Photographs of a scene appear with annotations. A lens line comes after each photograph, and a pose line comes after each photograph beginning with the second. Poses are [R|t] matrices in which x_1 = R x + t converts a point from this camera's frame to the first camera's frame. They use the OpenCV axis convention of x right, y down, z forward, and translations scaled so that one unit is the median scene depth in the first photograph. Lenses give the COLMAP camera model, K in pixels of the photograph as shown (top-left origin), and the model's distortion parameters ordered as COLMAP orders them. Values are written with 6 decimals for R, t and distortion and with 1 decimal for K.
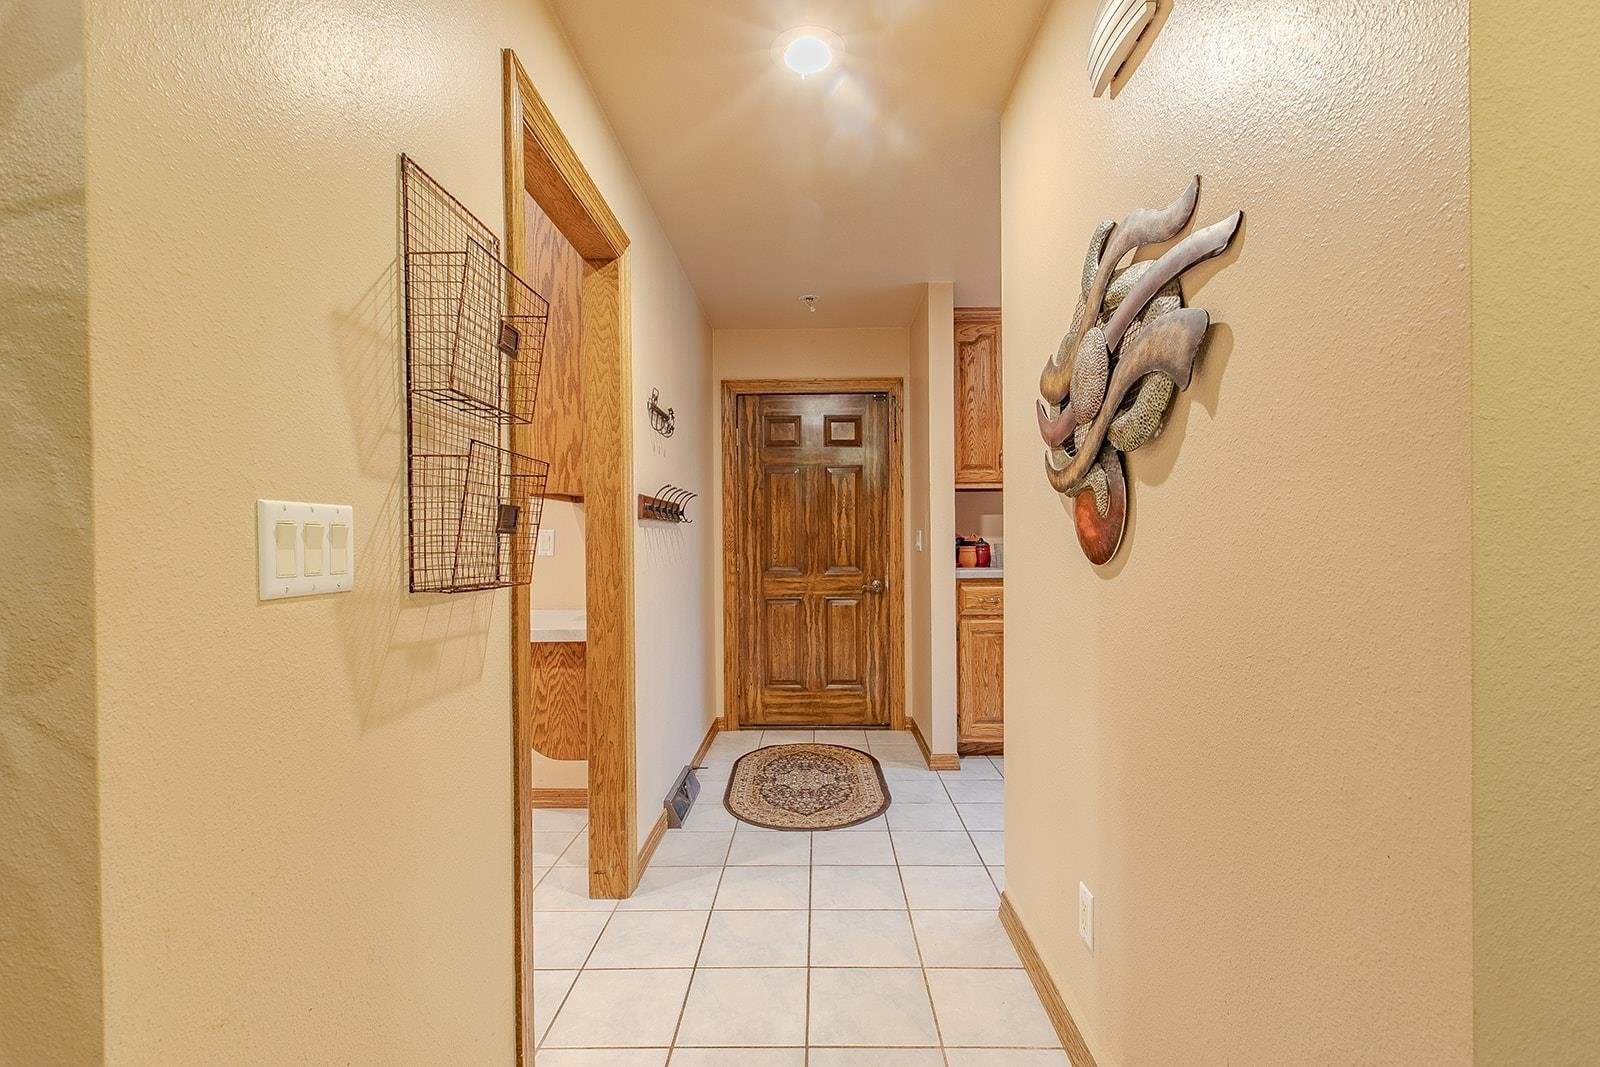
lens RADIAL K [[735.2, 0, 803.6], [0, 735.2, 544.2], [0, 0, 1]] dist [-0.000004, 0.000107]
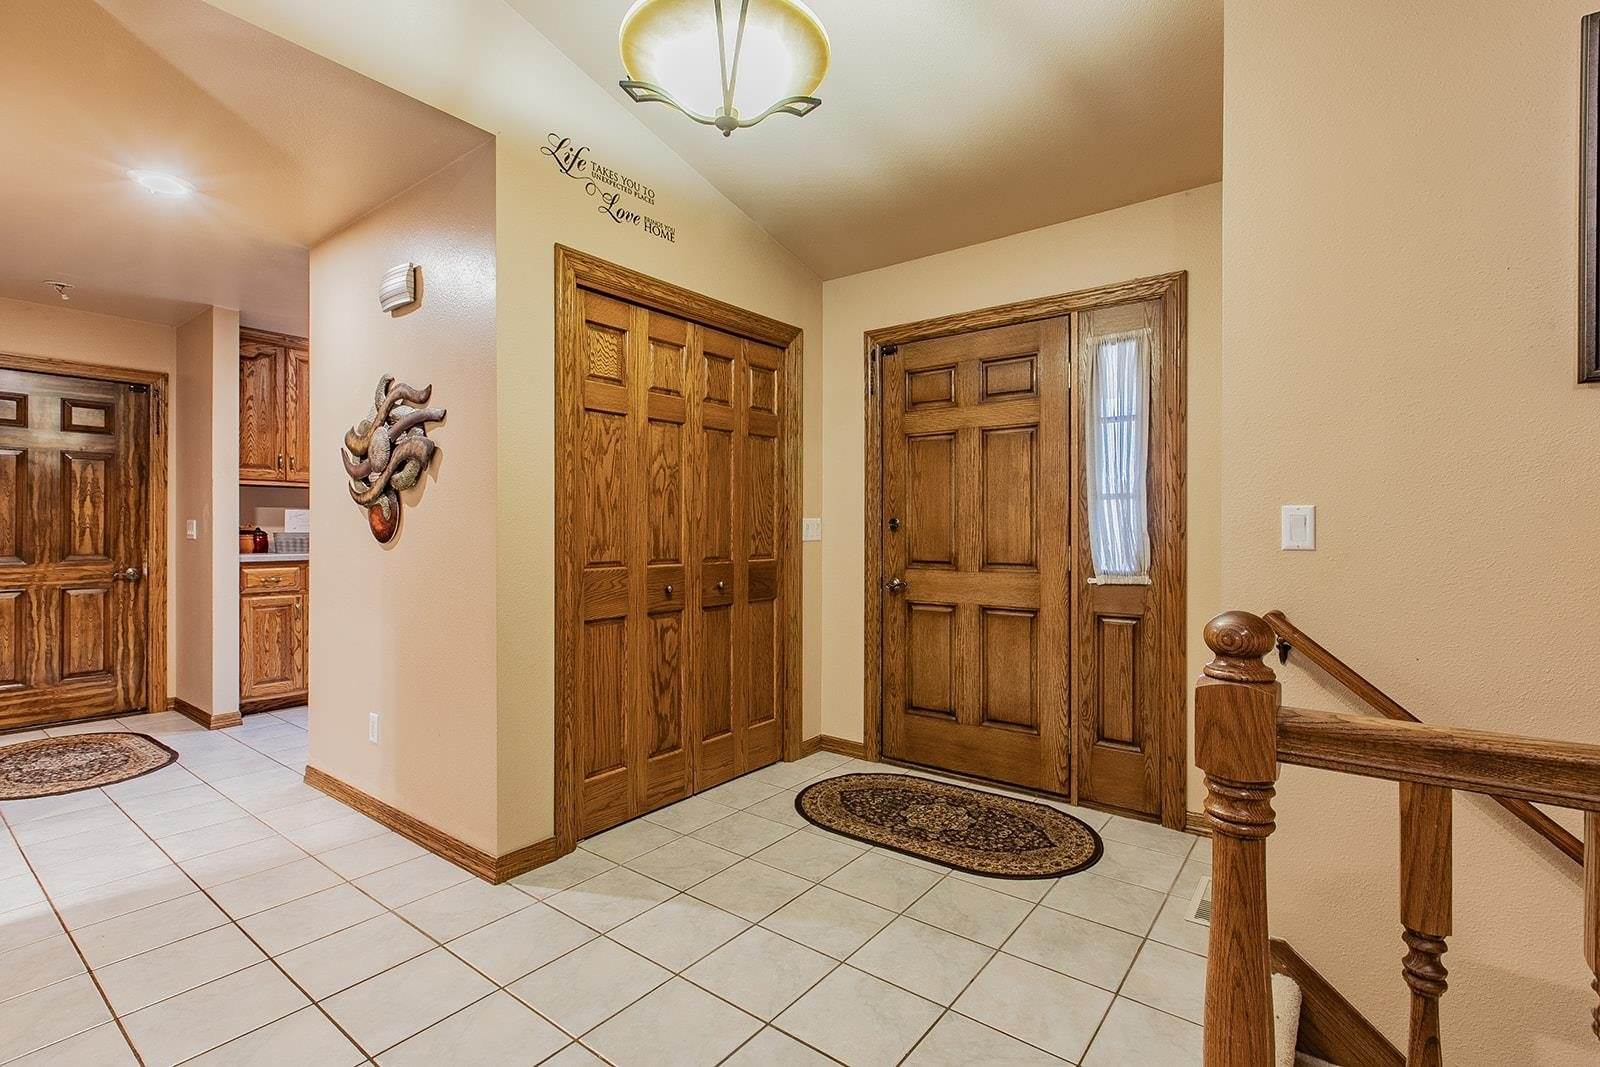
lens RADIAL K [[729.6, 0, 800.0], [0, 729.6, 533.5], [0, 0, 1]] dist [0.000076, 0.000116]
pose [[0.595131, 0.005045, 0.803613, -0.174839], [-0.003923, 0.999987, -0.003372, 0.001383], [-0.803619, -0.001146, 0.595142, -0.367519]]
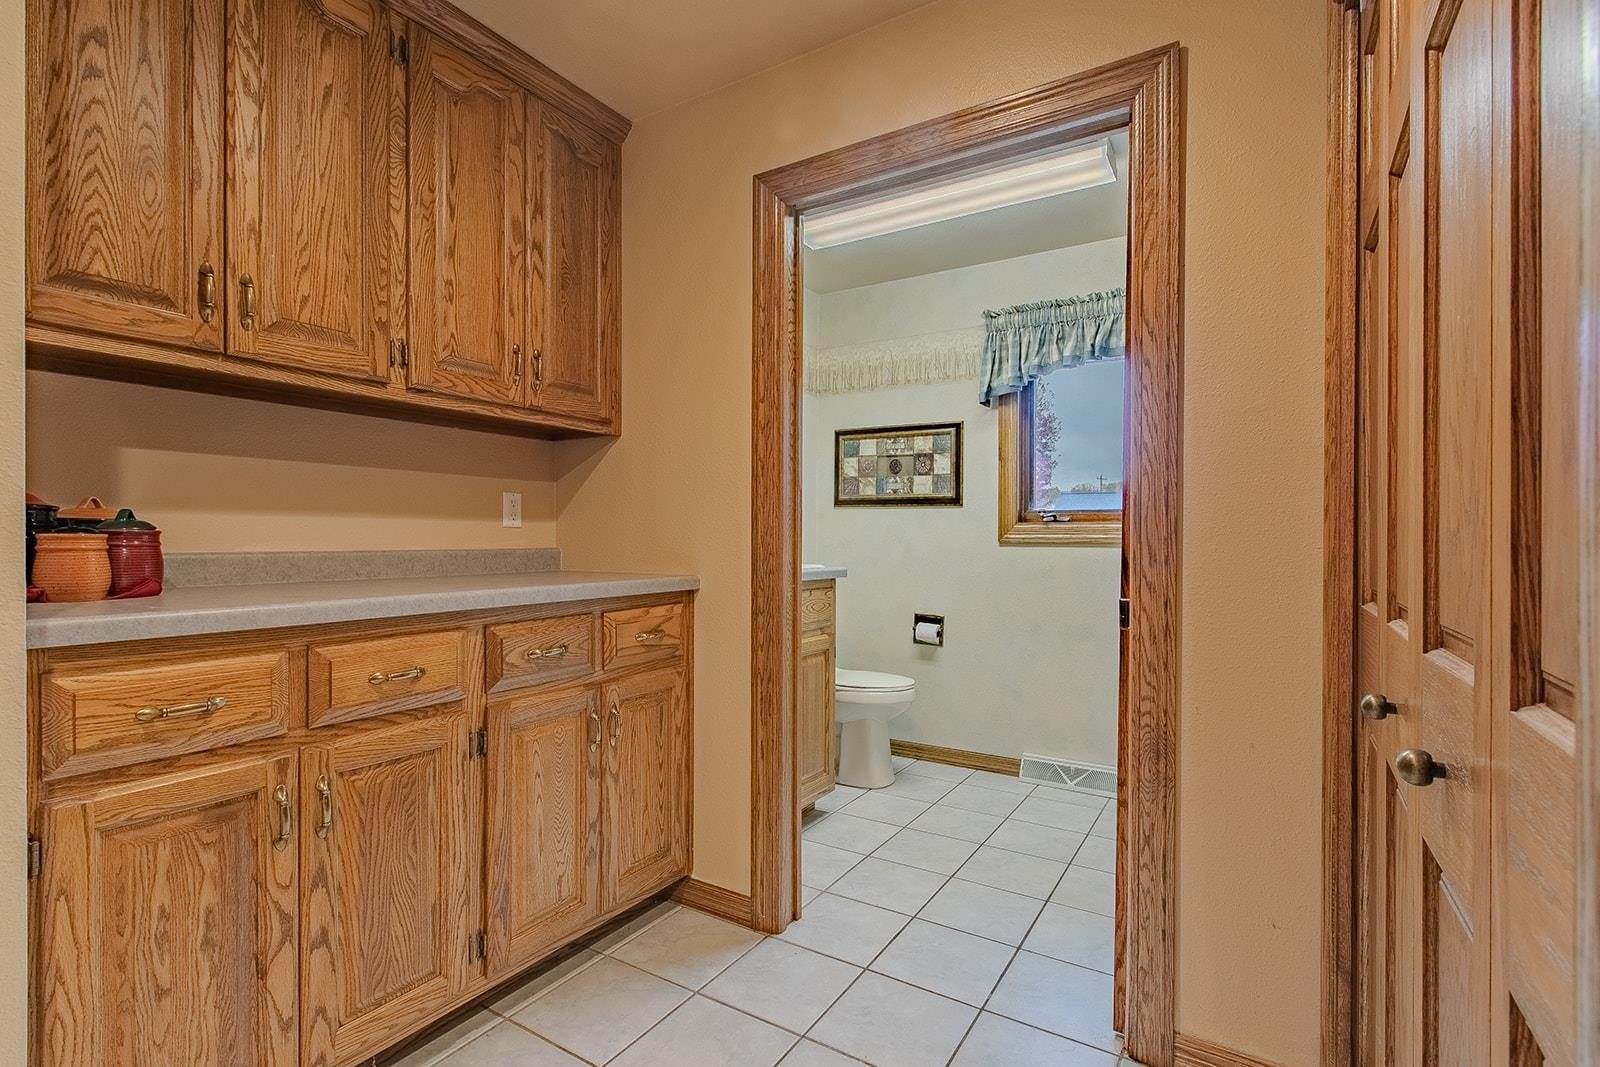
lens RADIAL K [[742.0, 0, 800.0], [0, 742.0, 533.5], [0, 0, 1]] dist [0.000025, 0.000005]
pose [[0.511667, 0.007085, 0.859155, 0.109545], [-0.004541, 0.999974, -0.005542, 0.003206], [-0.859172, -0.001066, 0.511686, 0.571032]]
